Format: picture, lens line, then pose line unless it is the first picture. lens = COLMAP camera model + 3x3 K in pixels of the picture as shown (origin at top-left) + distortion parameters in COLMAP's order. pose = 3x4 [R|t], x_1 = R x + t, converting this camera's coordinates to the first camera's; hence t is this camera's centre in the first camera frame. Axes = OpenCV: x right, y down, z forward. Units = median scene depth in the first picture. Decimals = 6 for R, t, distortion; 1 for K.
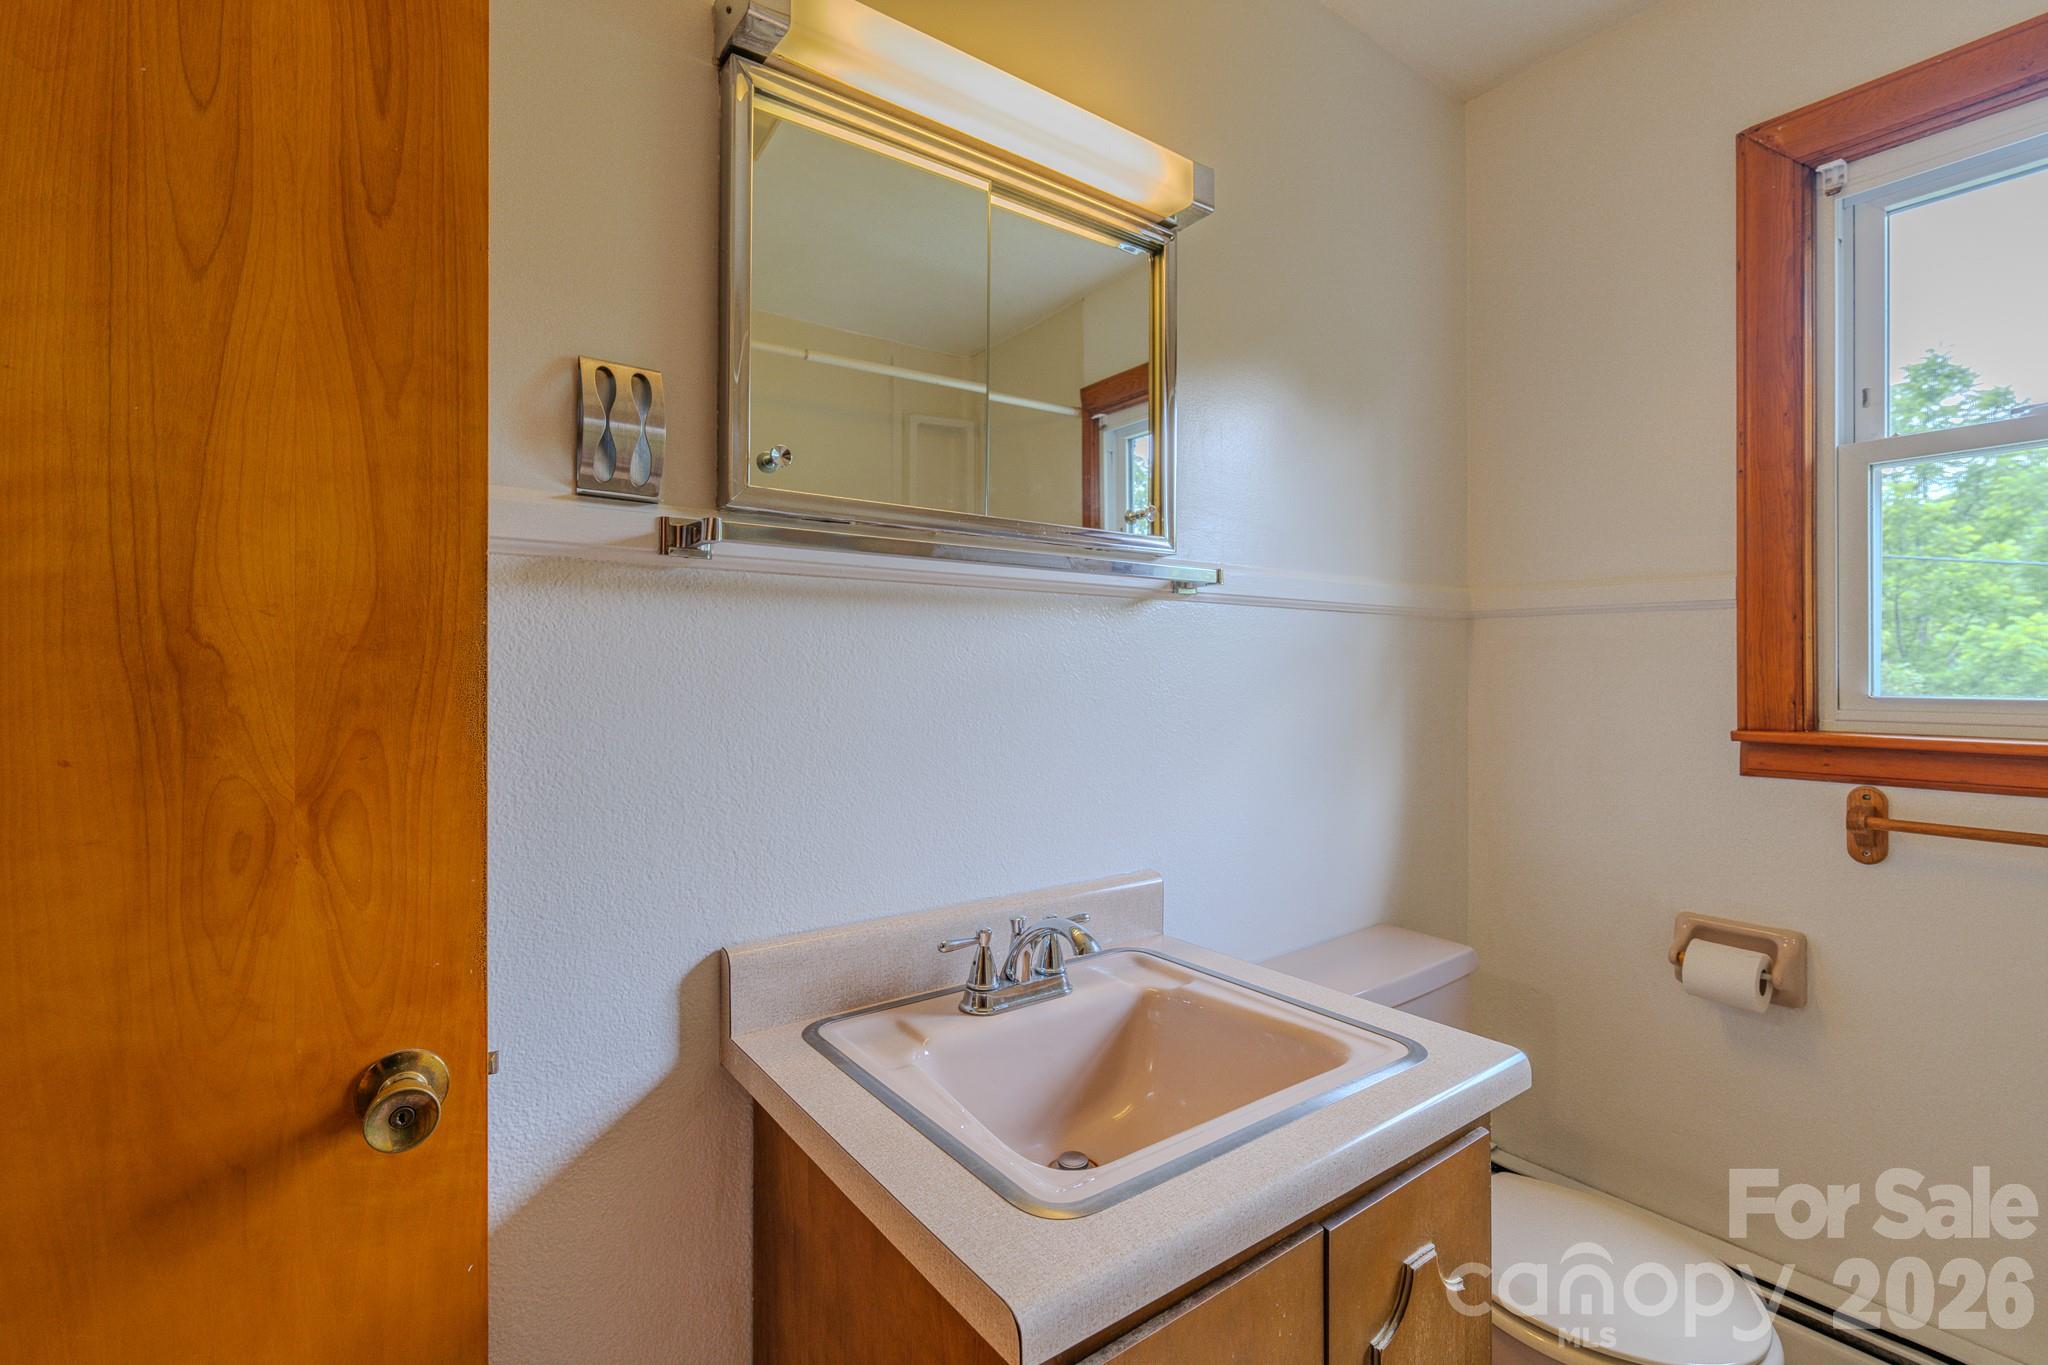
lens RADIAL K [[926.7, 0, 1019.6], [0, 926.7, 665.6], [0, 0, 1]] dist [0.000677, 0.000001]
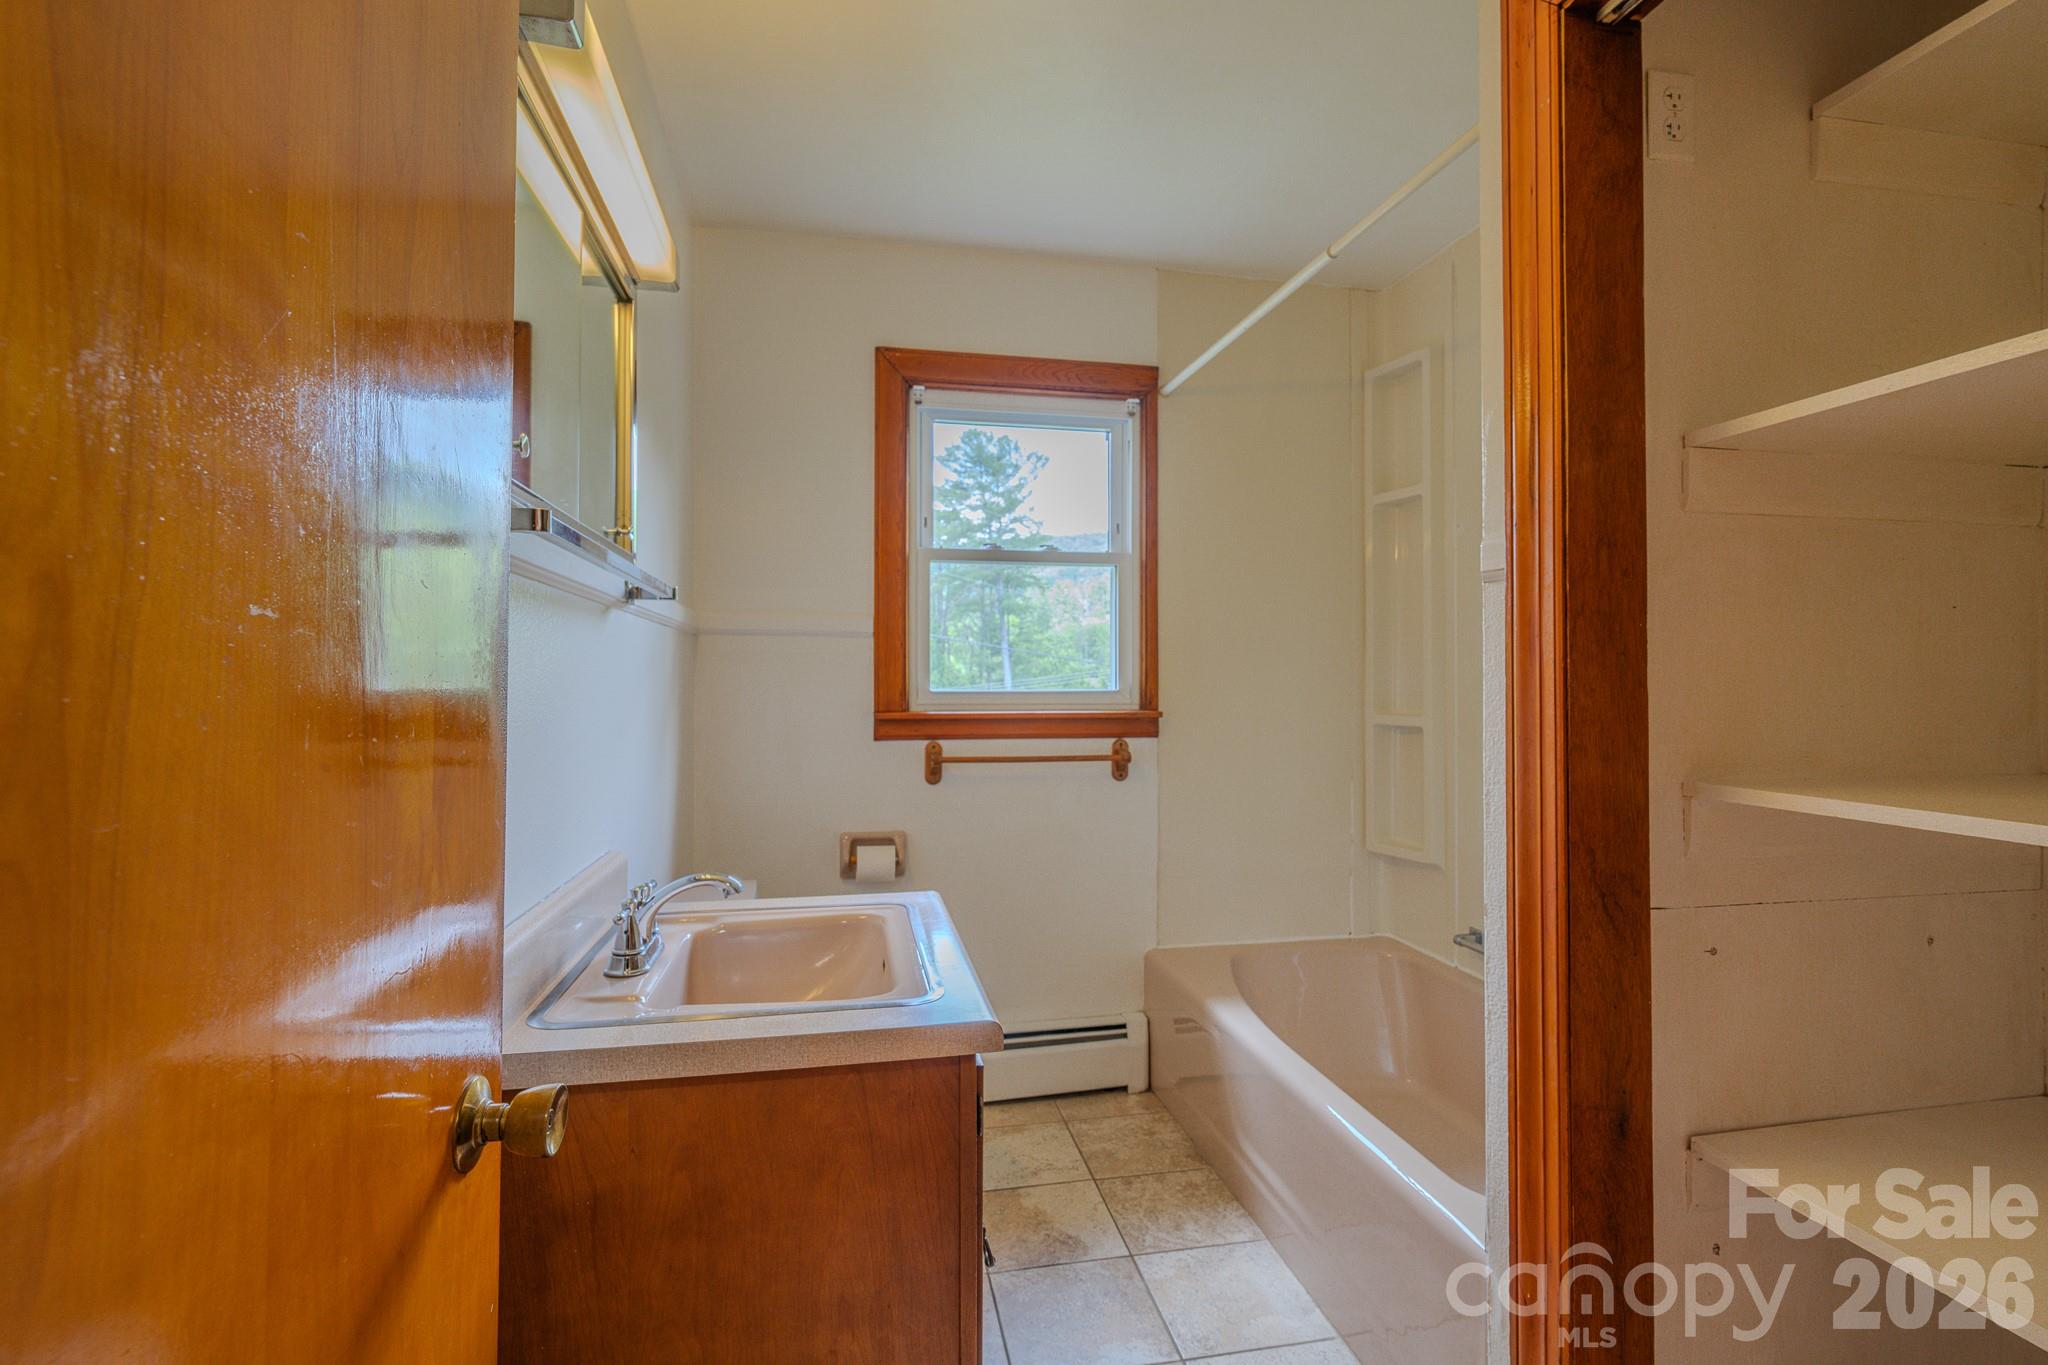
lens RADIAL K [[926.7, 0, 1019.6], [0, 926.7, 665.6], [0, 0, 1]] dist [0.000677, 0.000001]
pose [[0.442944, 0.013793, 0.896443, -0.591767], [-0.004848, 0.999904, -0.012990, 0.007367], [-0.896536, 0.001408, 0.442969, 0.053475]]
